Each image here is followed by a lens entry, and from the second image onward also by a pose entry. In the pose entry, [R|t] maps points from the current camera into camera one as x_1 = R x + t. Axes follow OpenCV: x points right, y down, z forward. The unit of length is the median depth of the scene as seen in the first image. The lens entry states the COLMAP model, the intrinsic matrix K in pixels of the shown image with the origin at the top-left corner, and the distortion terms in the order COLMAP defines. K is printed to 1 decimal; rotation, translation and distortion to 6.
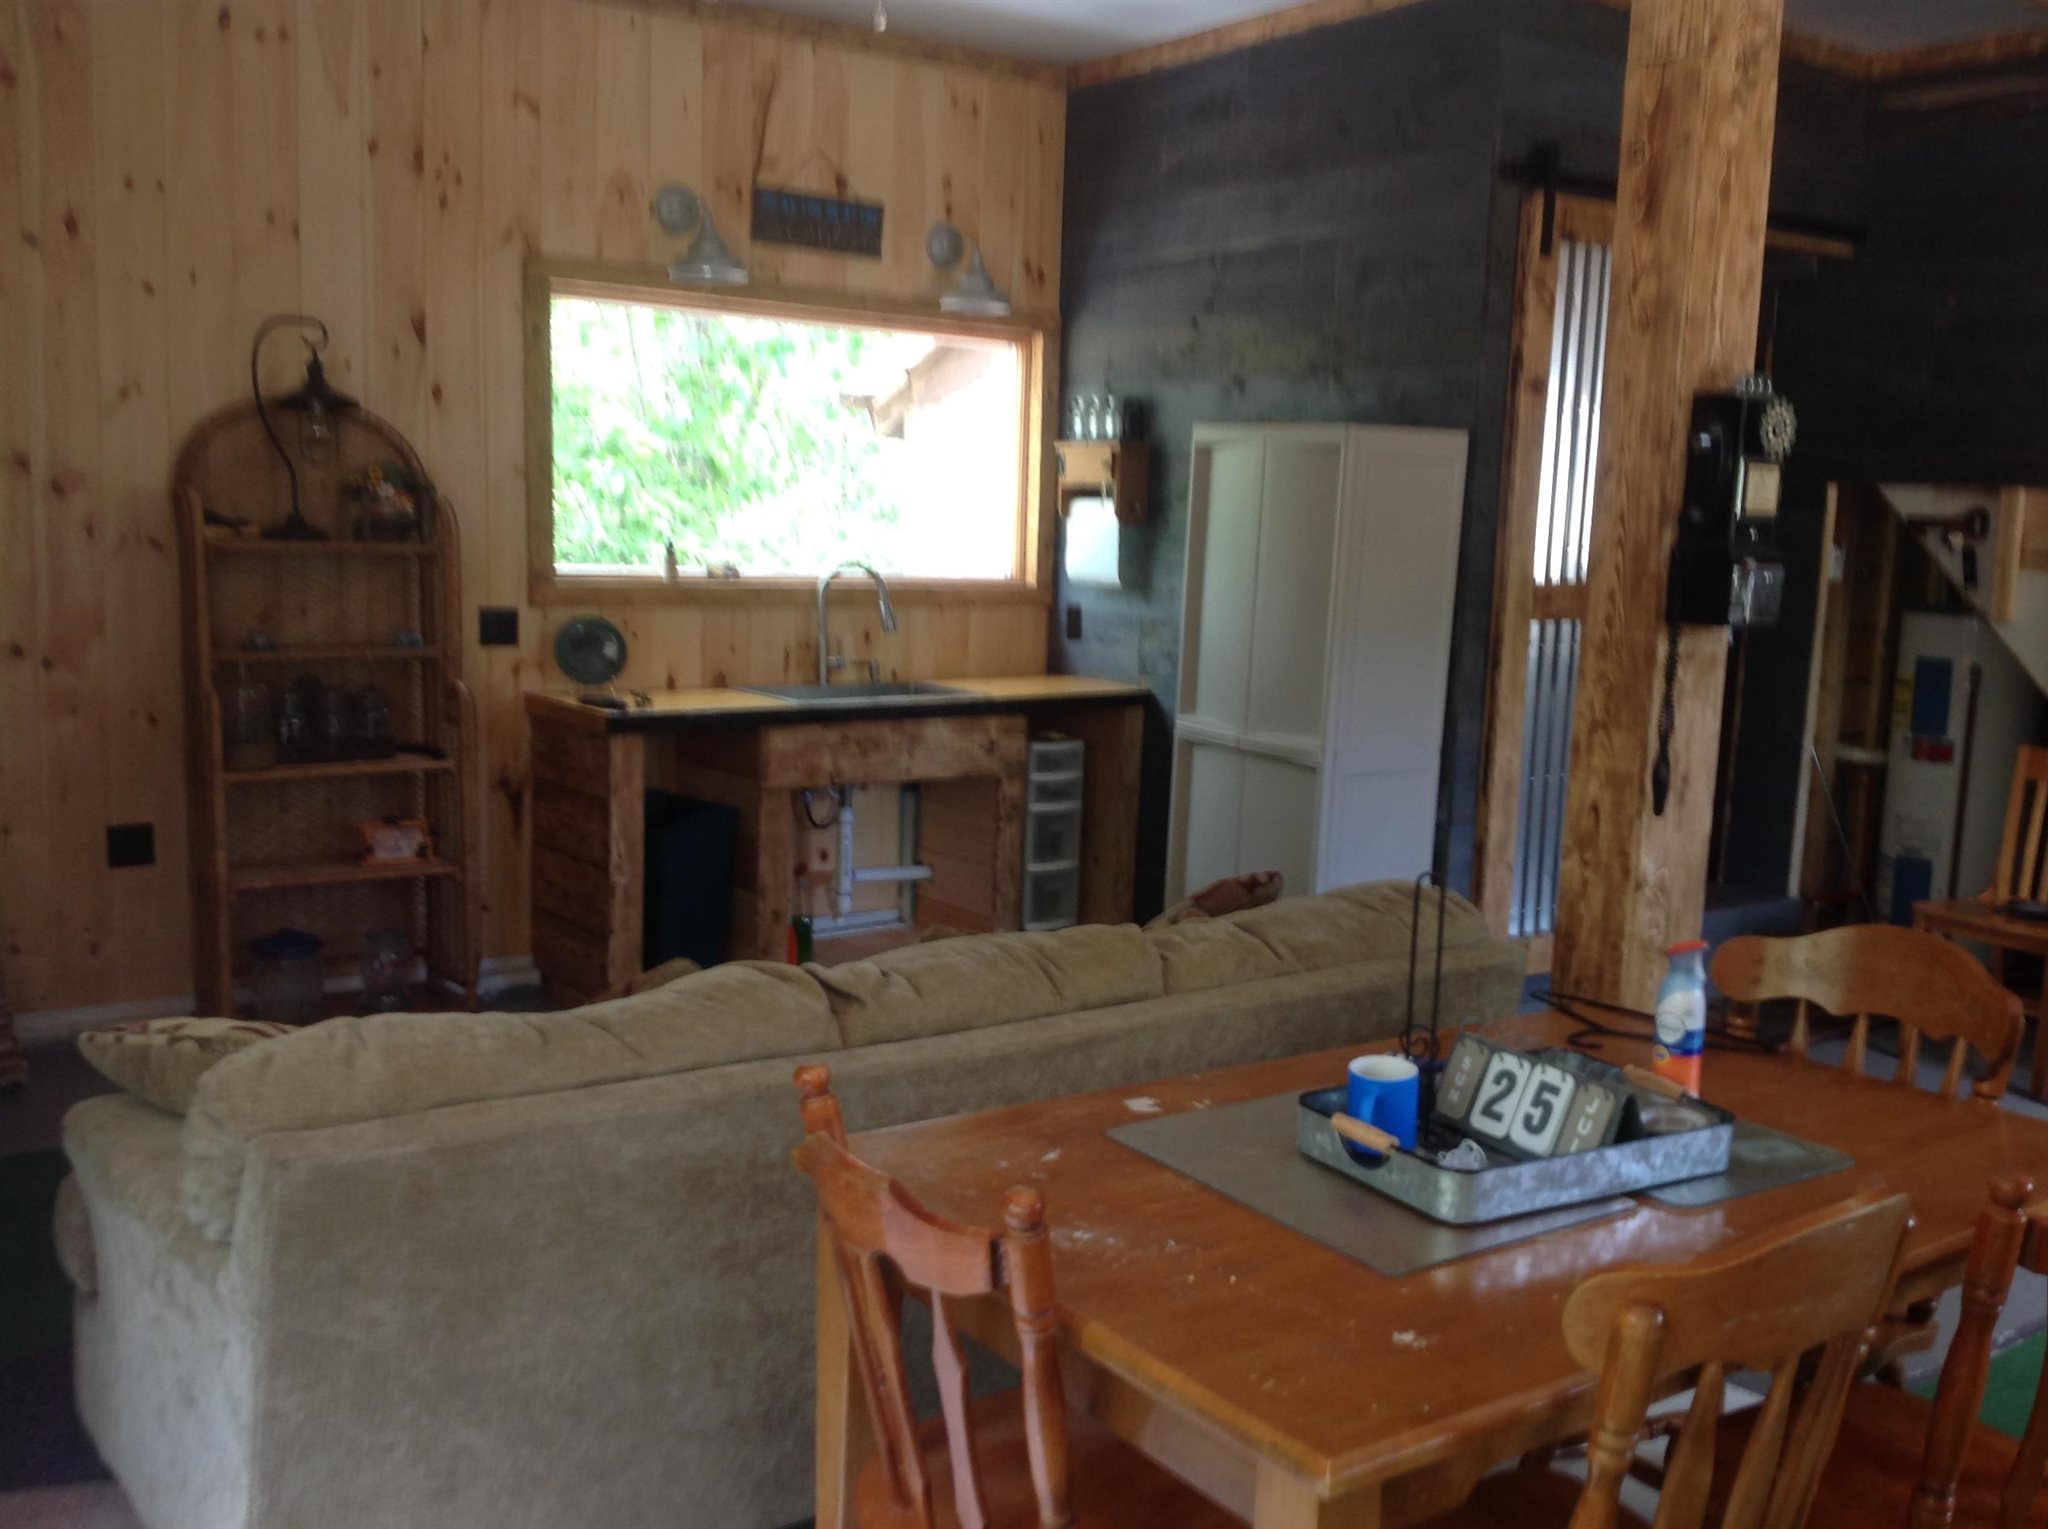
lens RADIAL K [[1911.6, 0, 1024.0], [0, 1911.6, 764.5], [0, 0, 1]] dist [0.088459, -0.186398]
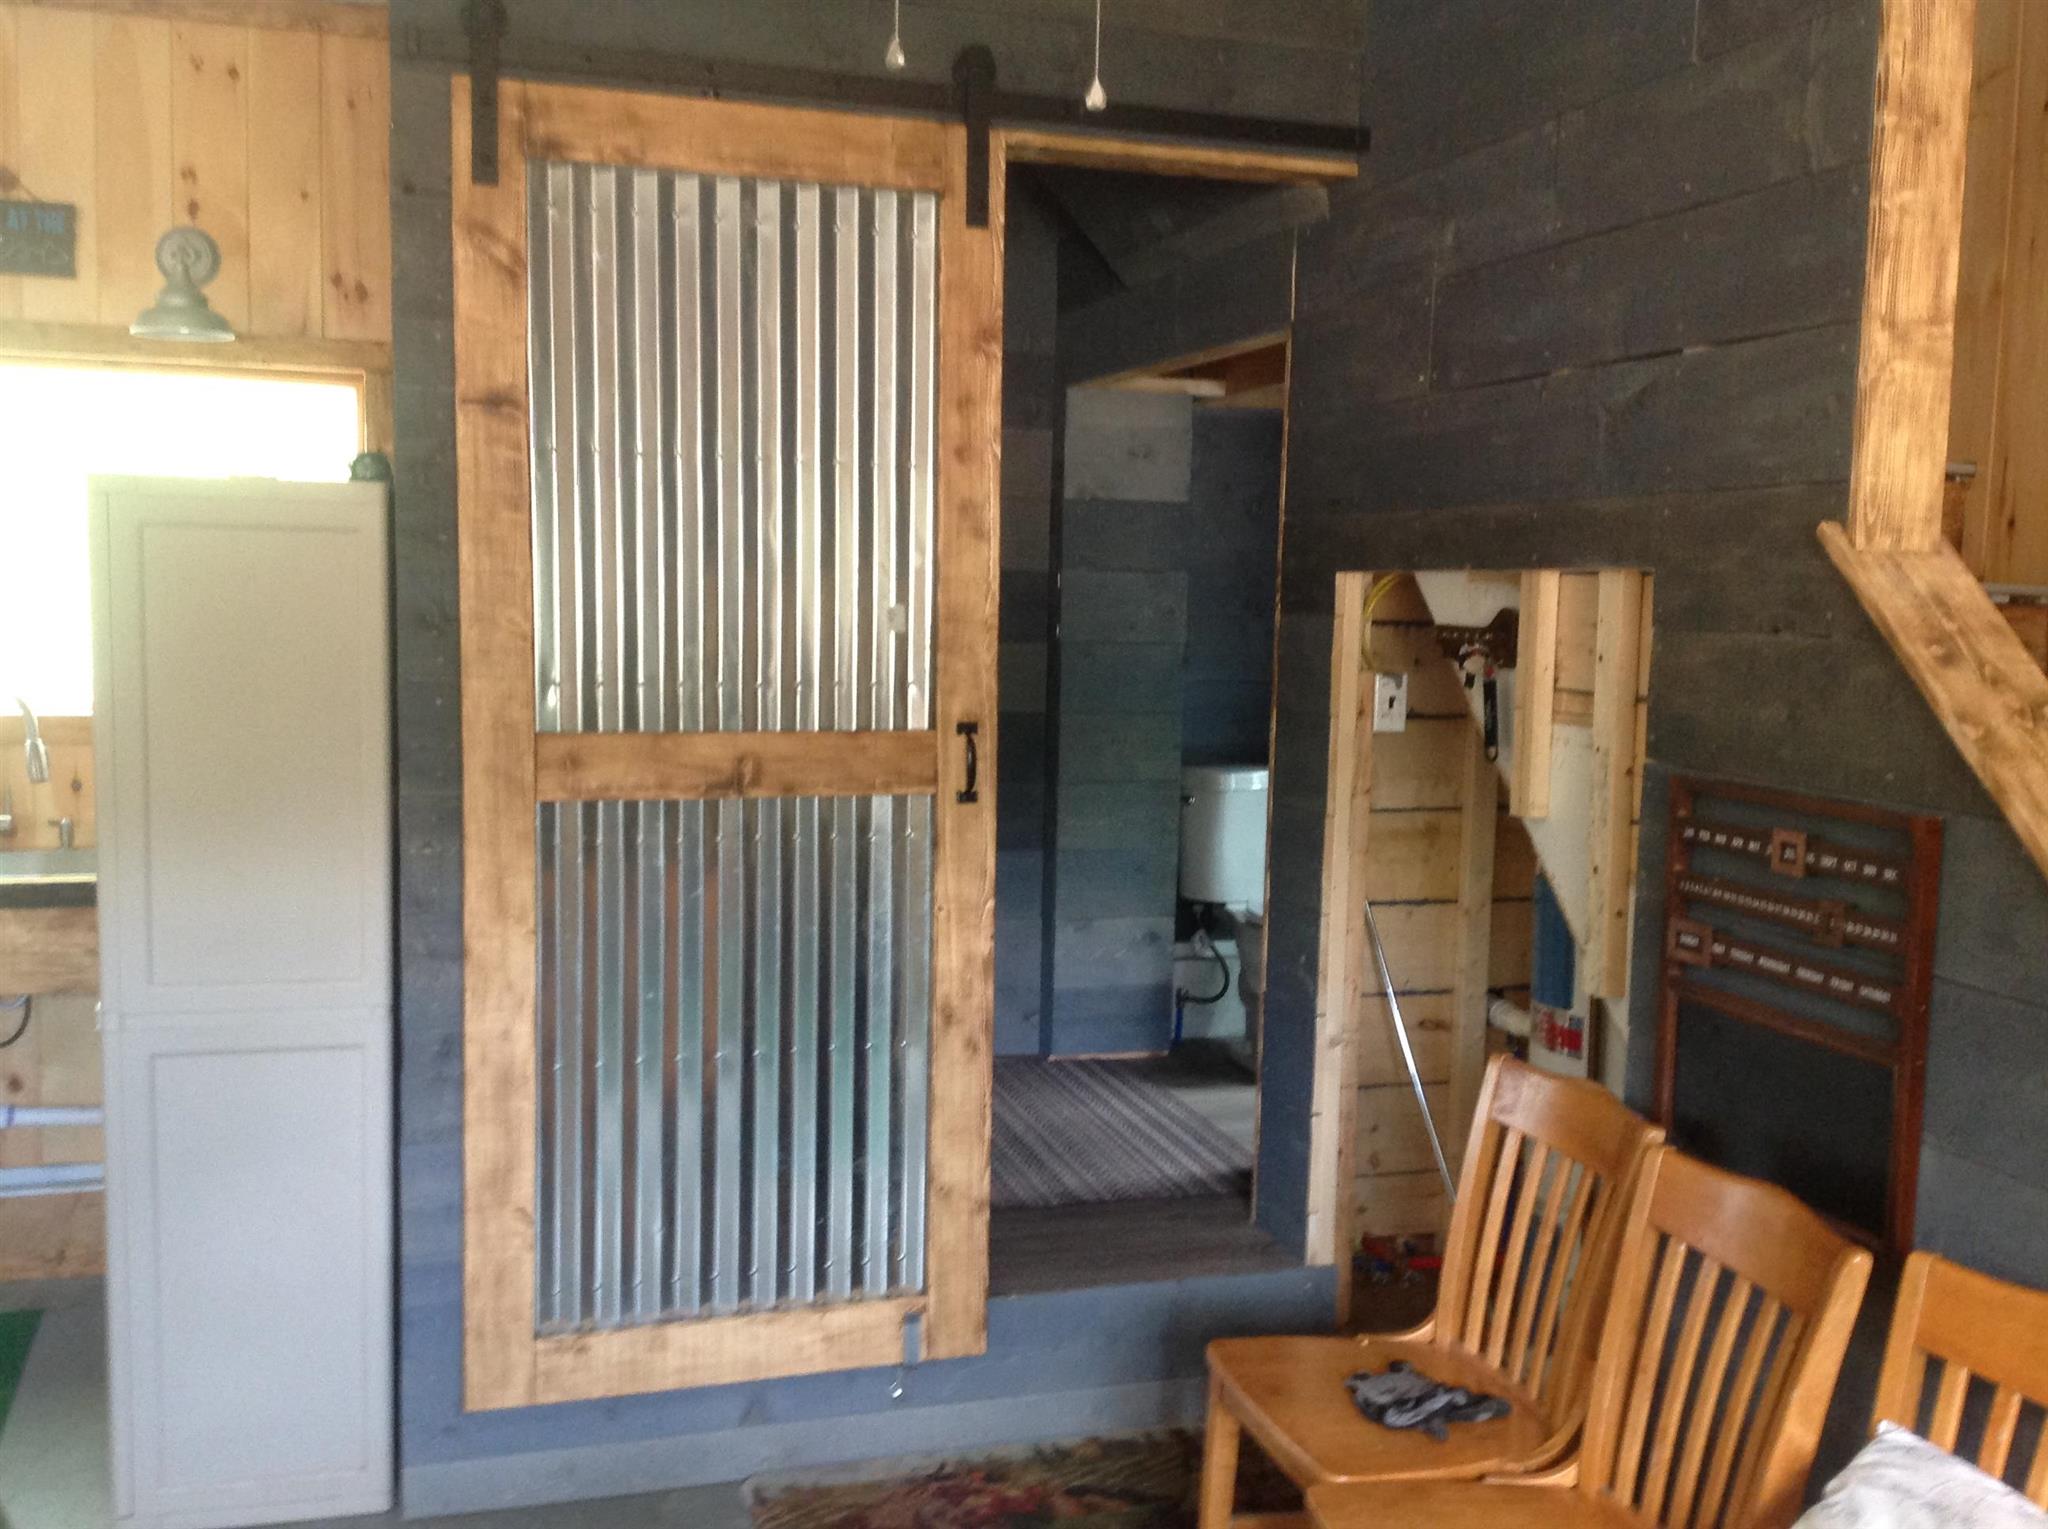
lens RADIAL K [[1911.6, 0, 1024.0], [0, 1911.6, 764.5], [0, 0, 1]] dist [0.088459, -0.186398]
pose [[0.951034, 0.021700, -0.308324, 0.507025], [-0.037634, 0.998240, -0.045825, -0.055879], [0.306787, 0.055184, 0.950177, 0.420407]]
